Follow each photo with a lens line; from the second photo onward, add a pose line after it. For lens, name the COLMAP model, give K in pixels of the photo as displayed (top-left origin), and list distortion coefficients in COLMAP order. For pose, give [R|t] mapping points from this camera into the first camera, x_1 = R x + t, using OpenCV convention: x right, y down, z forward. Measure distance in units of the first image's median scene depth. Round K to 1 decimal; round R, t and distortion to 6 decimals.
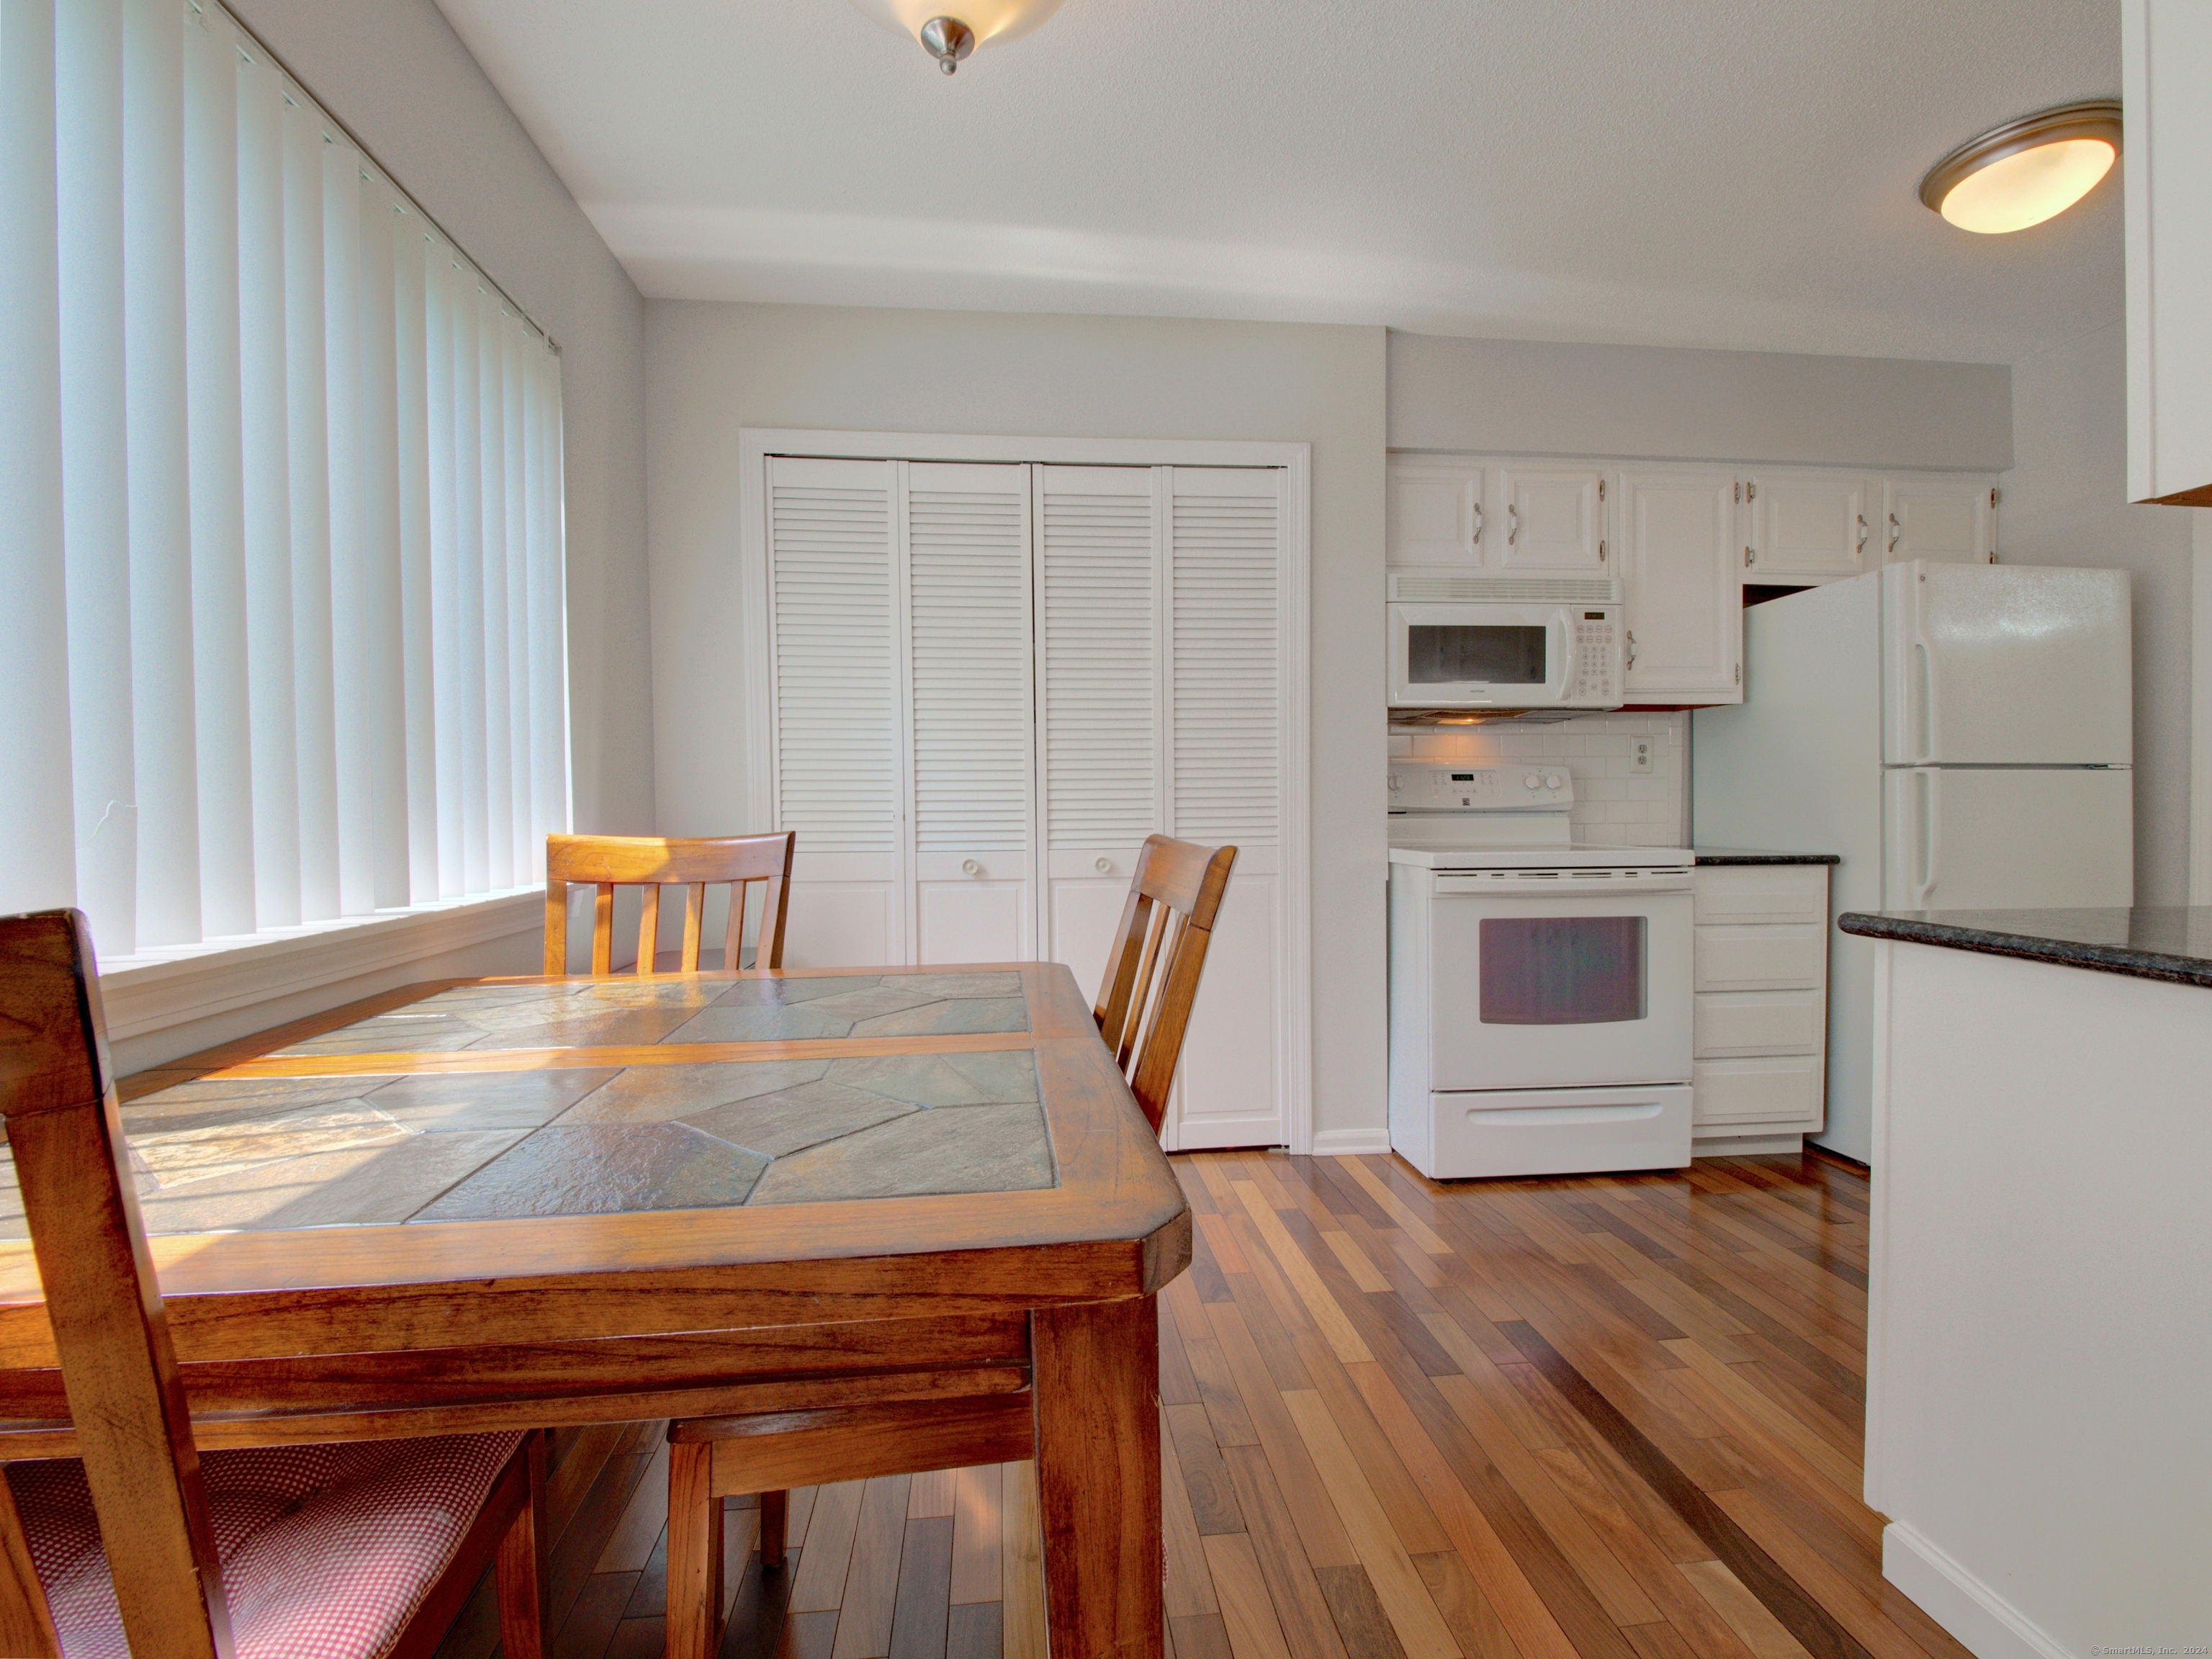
lens RADIAL K [[938.0, 0, 1094.3], [0, 938.0, 820.6], [0, 0, 1]] dist [0.011510, -0.001147]
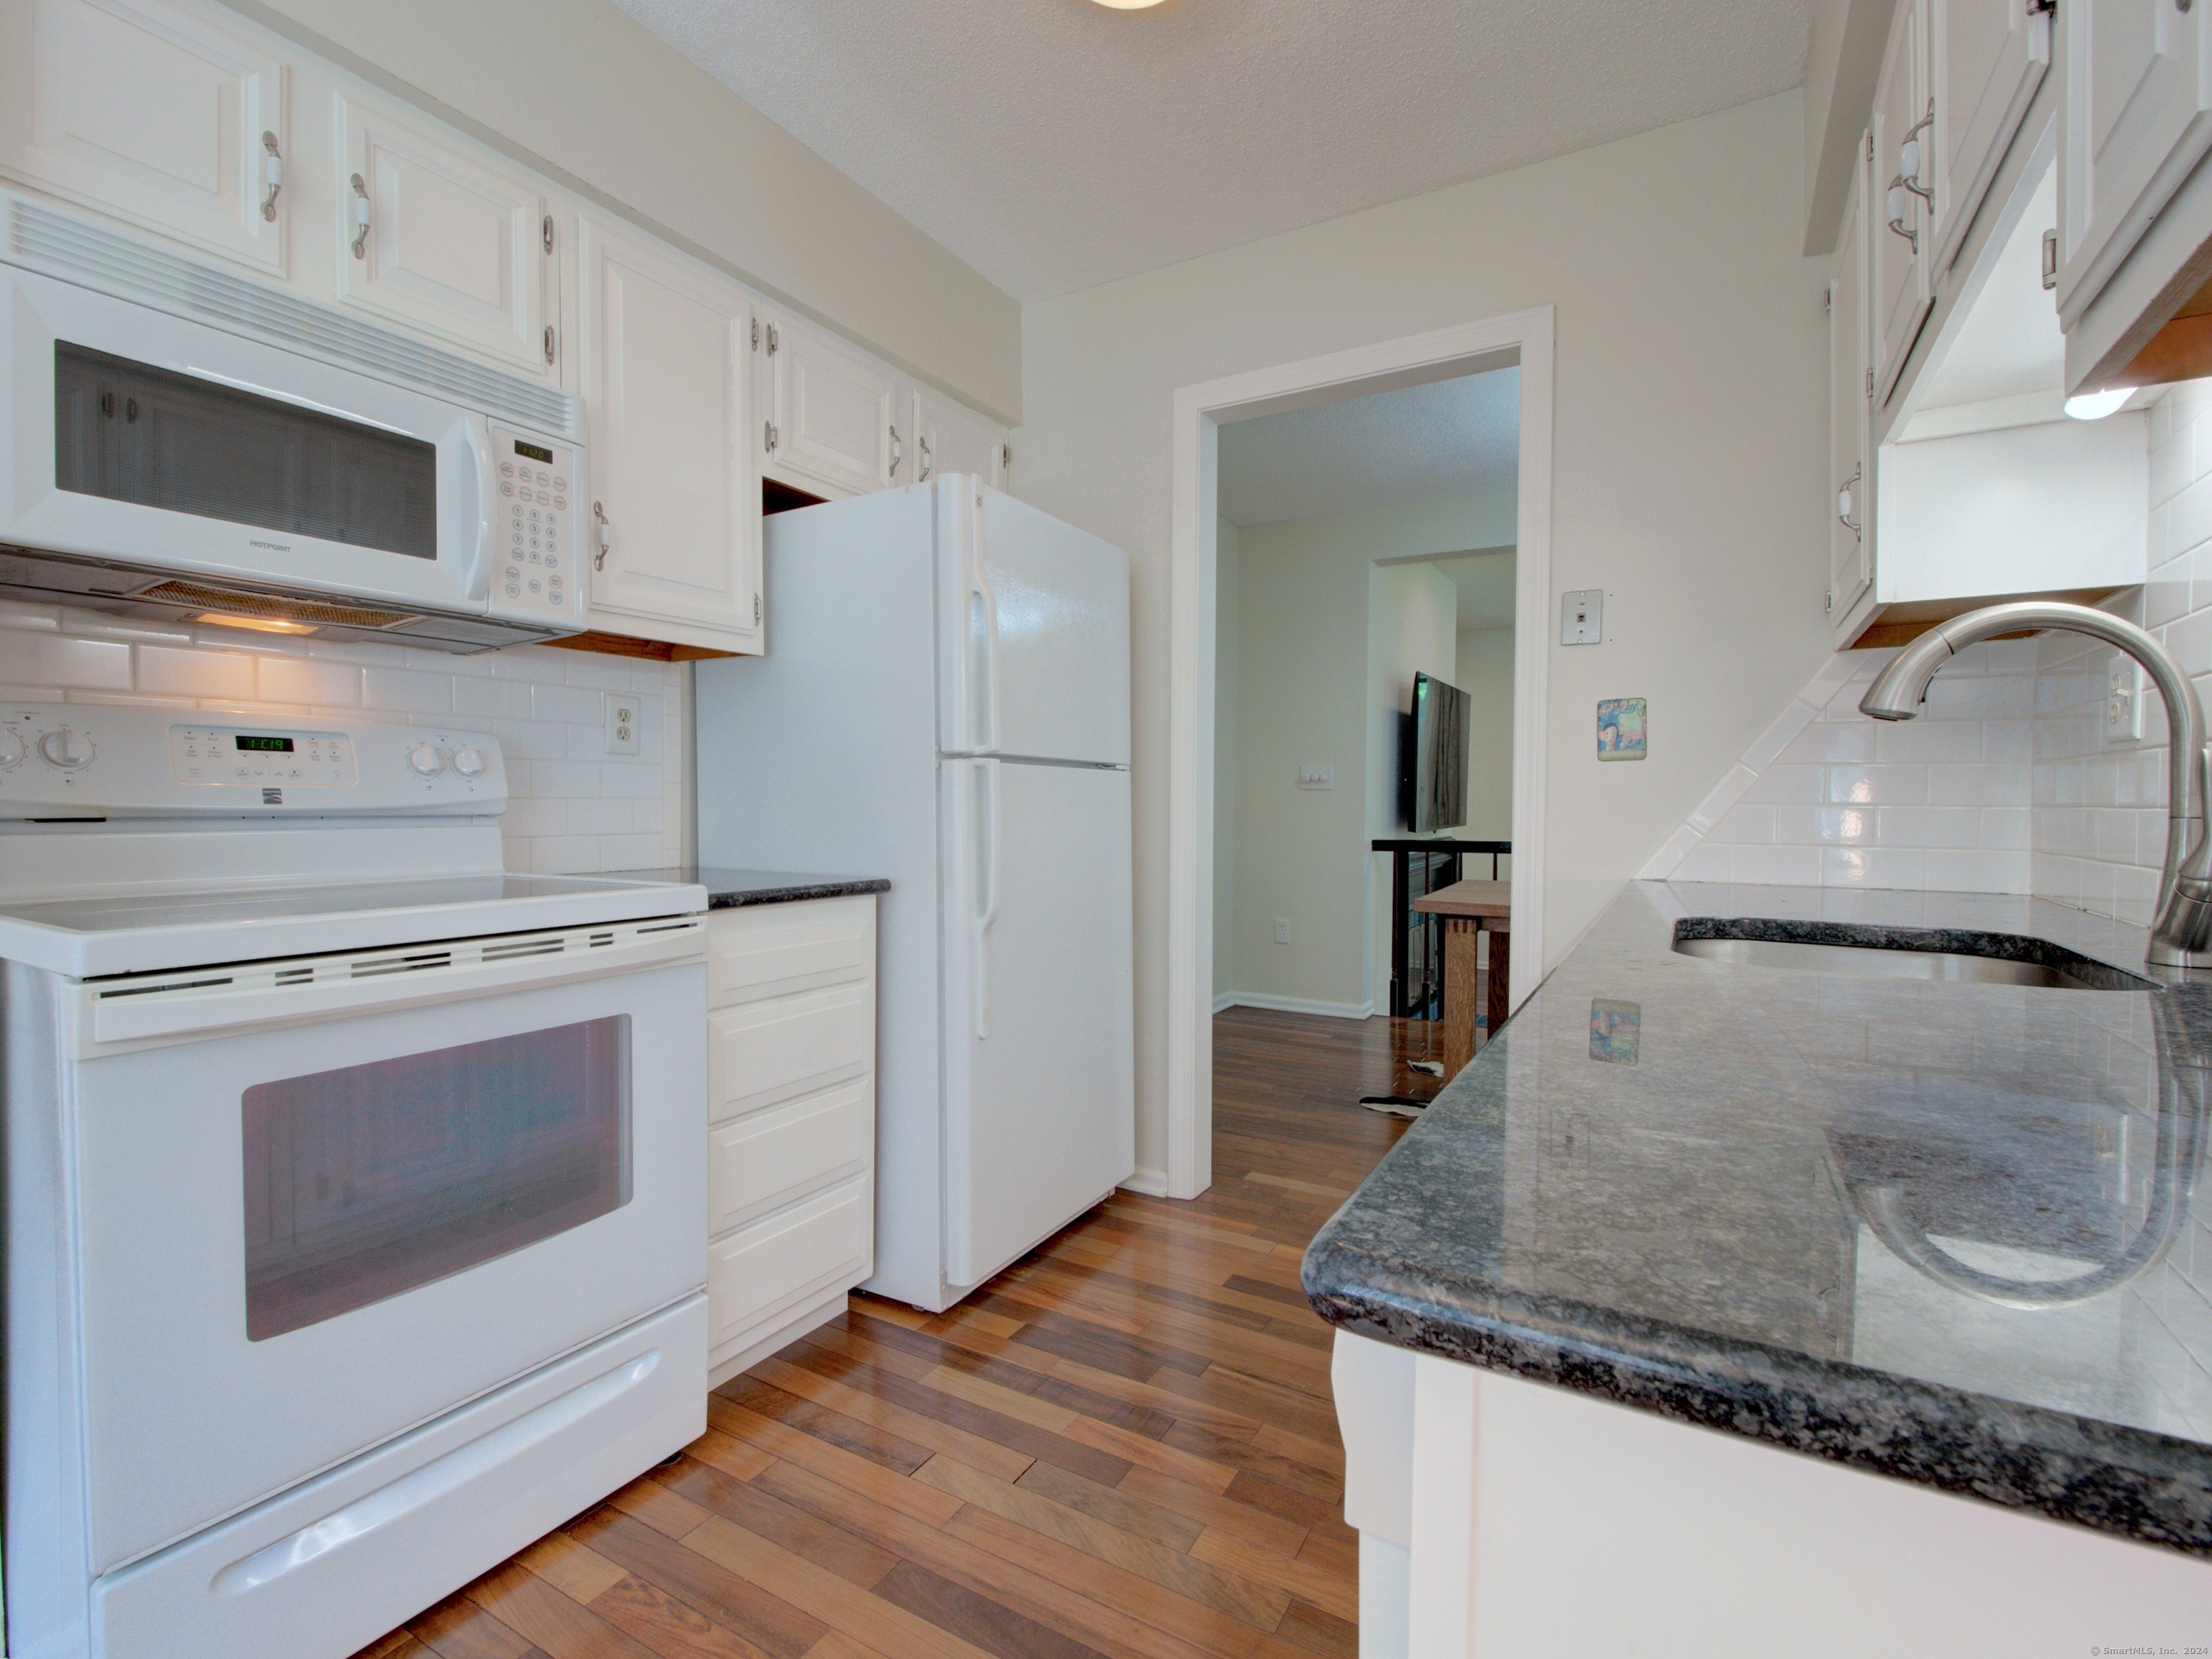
lens RADIAL K [[980.5, 0, 1093.2], [0, 980.5, 837.2], [0, 0, 1]] dist [-0.015089, -0.003234]
pose [[0.569278, -0.017885, 0.821950, 0.259628], [0.003421, 0.999806, 0.019386, -0.008158], [-0.822138, -0.008224, 0.569229, 0.431810]]
